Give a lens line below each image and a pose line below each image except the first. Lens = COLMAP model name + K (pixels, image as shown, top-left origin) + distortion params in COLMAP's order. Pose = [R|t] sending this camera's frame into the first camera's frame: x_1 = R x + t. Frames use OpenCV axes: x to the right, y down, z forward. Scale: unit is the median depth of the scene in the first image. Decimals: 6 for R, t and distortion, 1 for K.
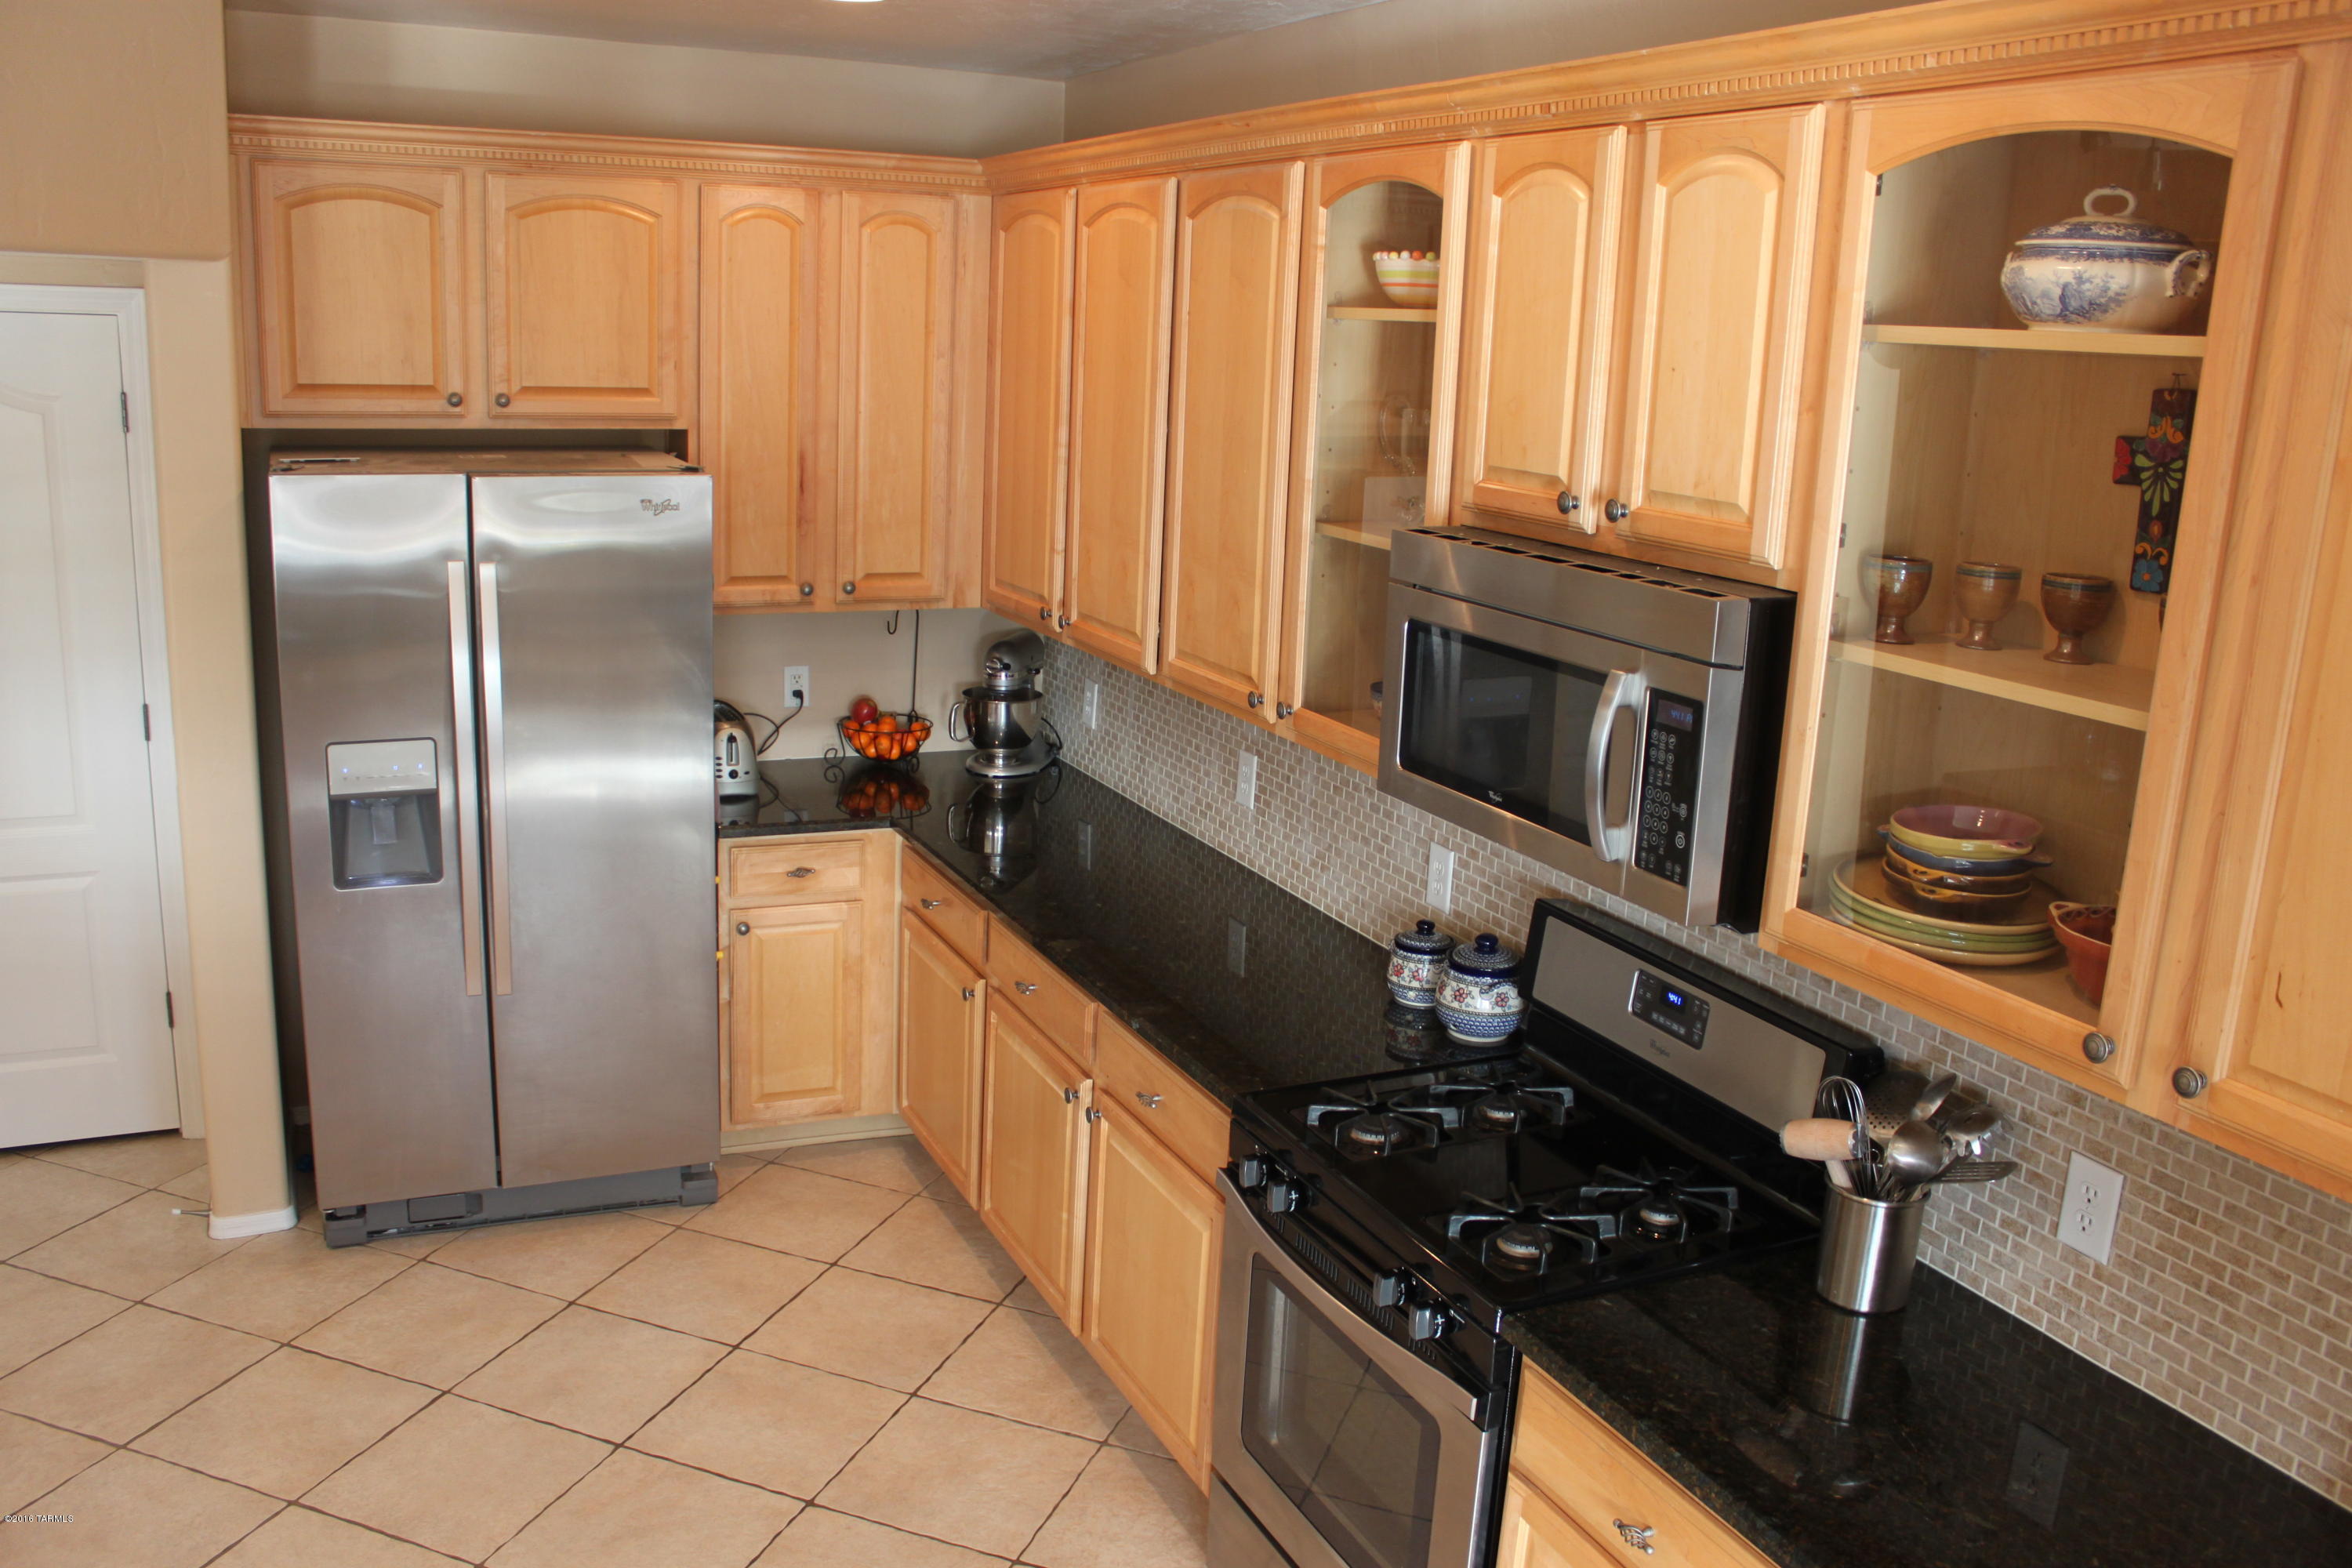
lens RADIAL K [[1928.8, 0, 1176.0], [0, 1928.8, 784.0], [0, 0, 1]] dist [-0.161968, 0.130899]
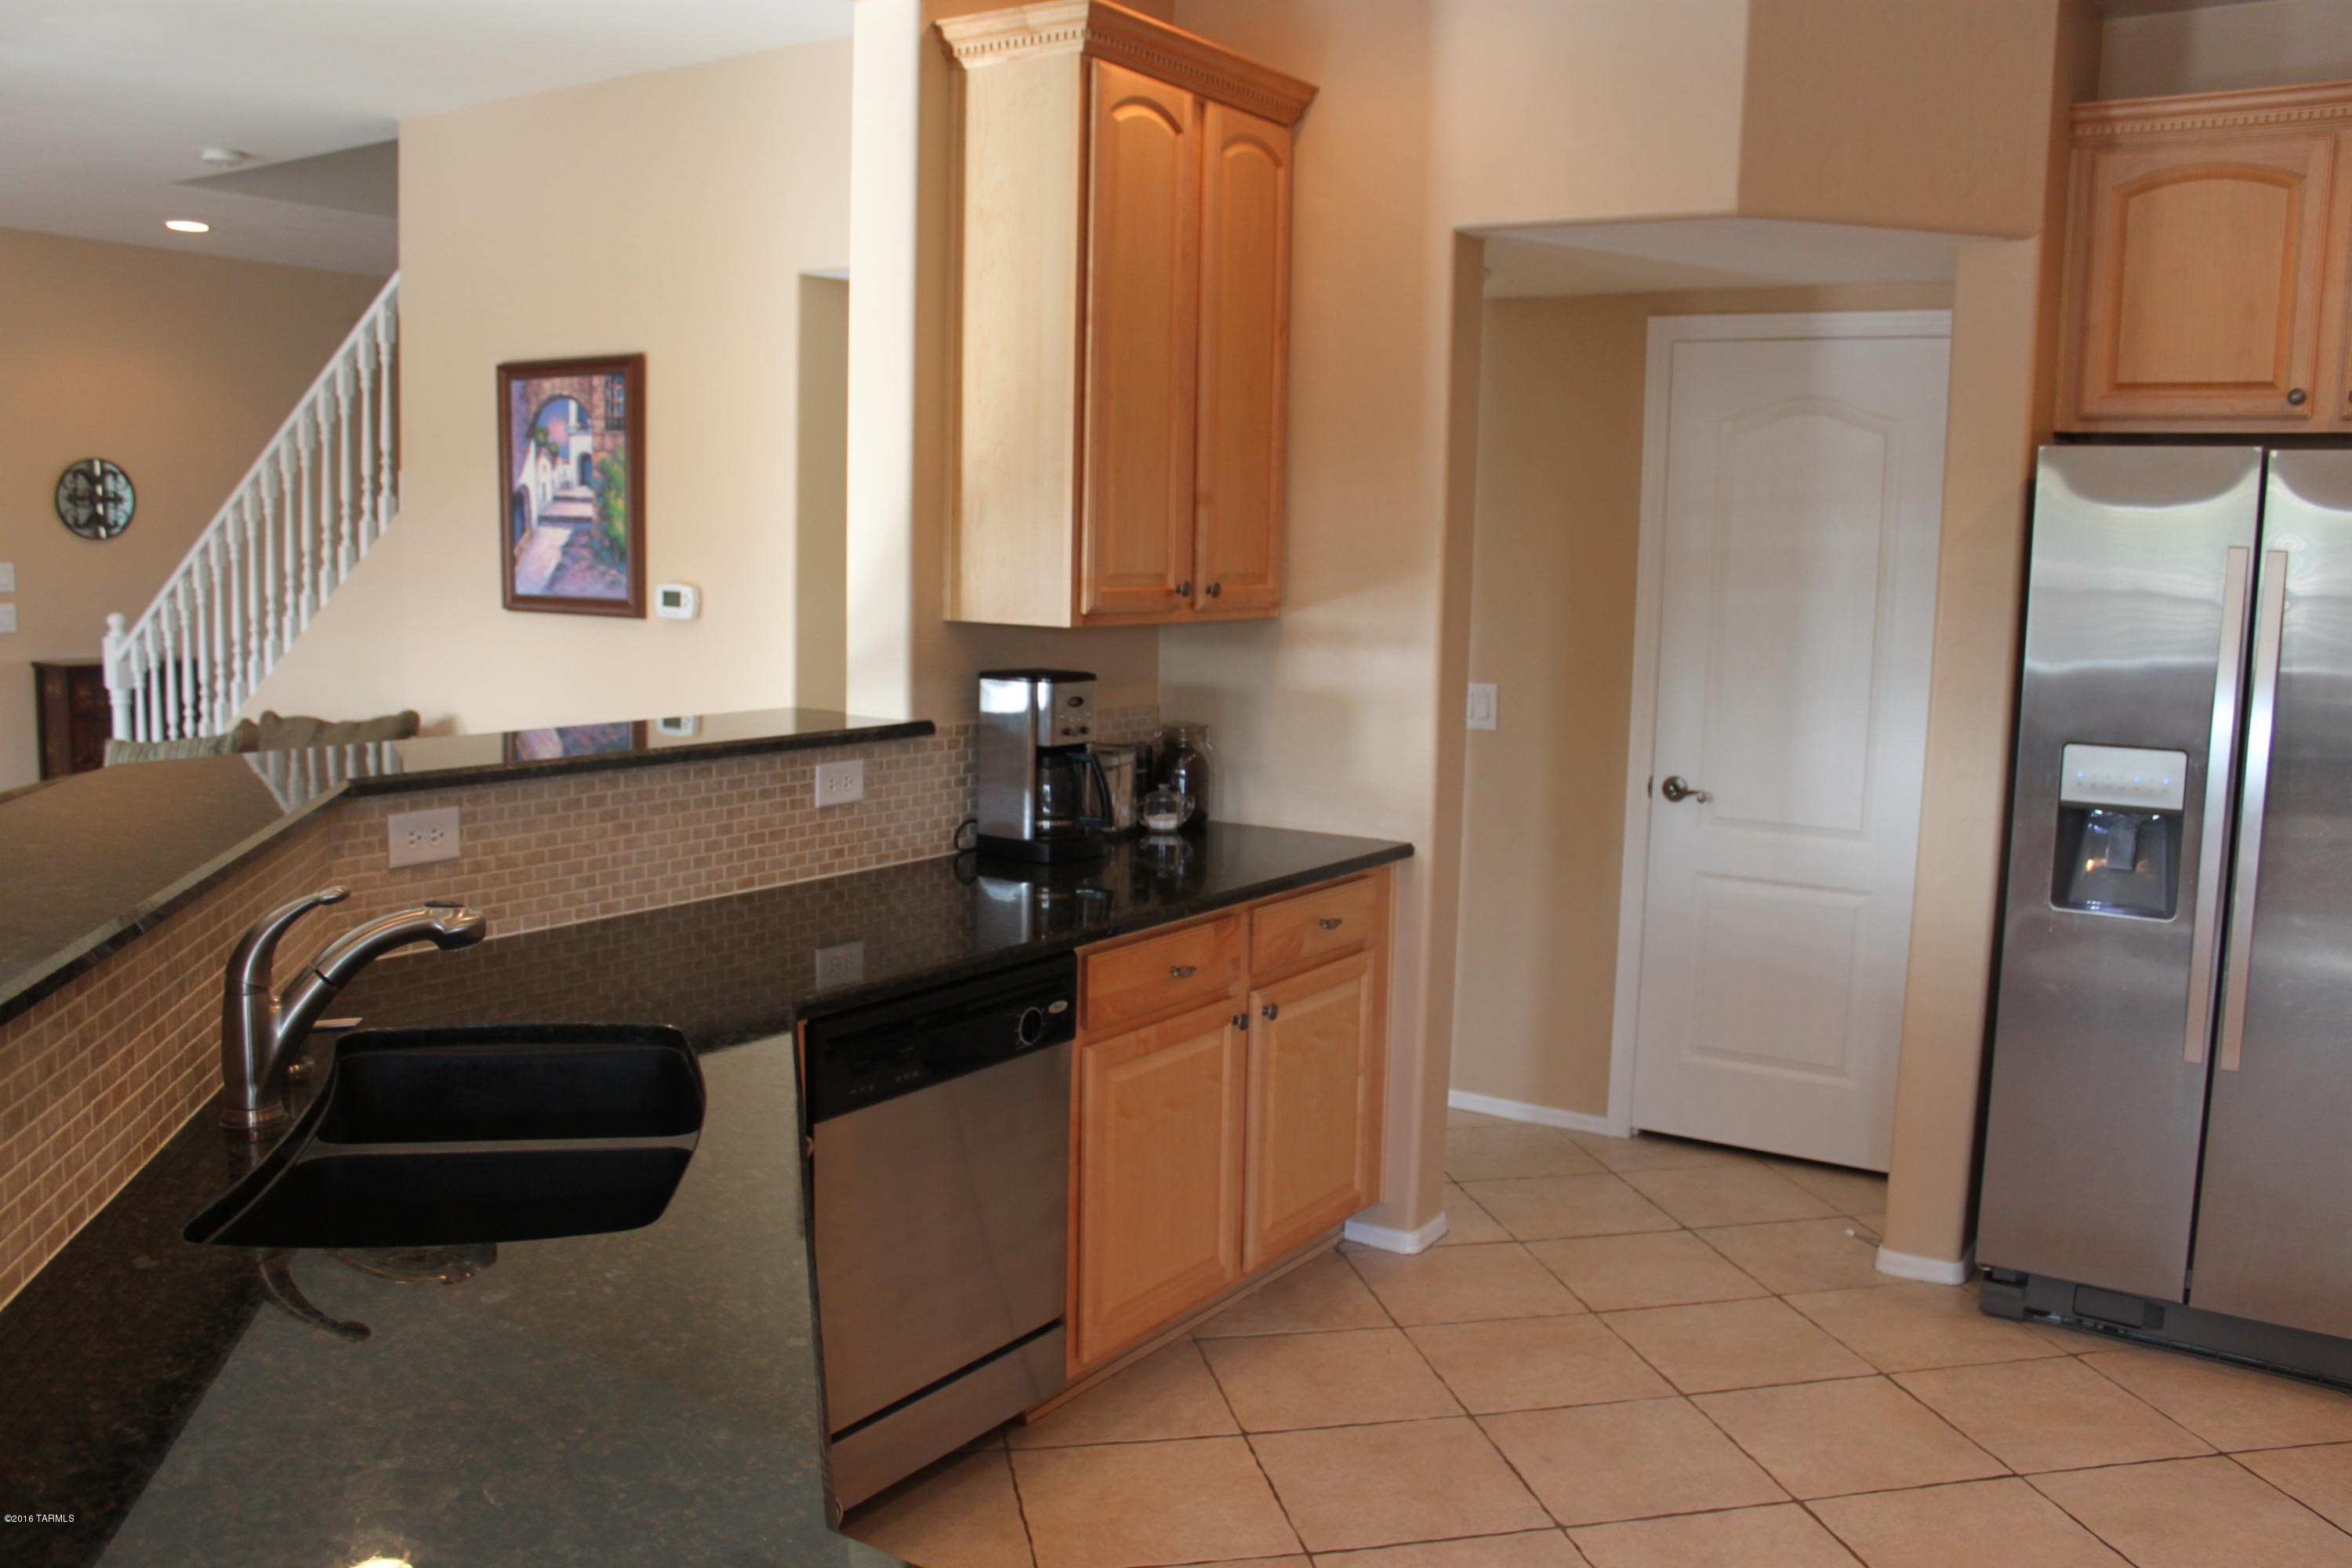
lens RADIAL K [[1928.8, 0, 1176.0], [0, 1928.8, 784.0], [0, 0, 1]] dist [-0.161968, 0.130899]
pose [[0.521184, 0.074248, -0.850208, 0.087703], [-0.195825, 0.980033, -0.034456, 0.106052], [0.830674, 0.184450, 0.525318, 0.157977]]
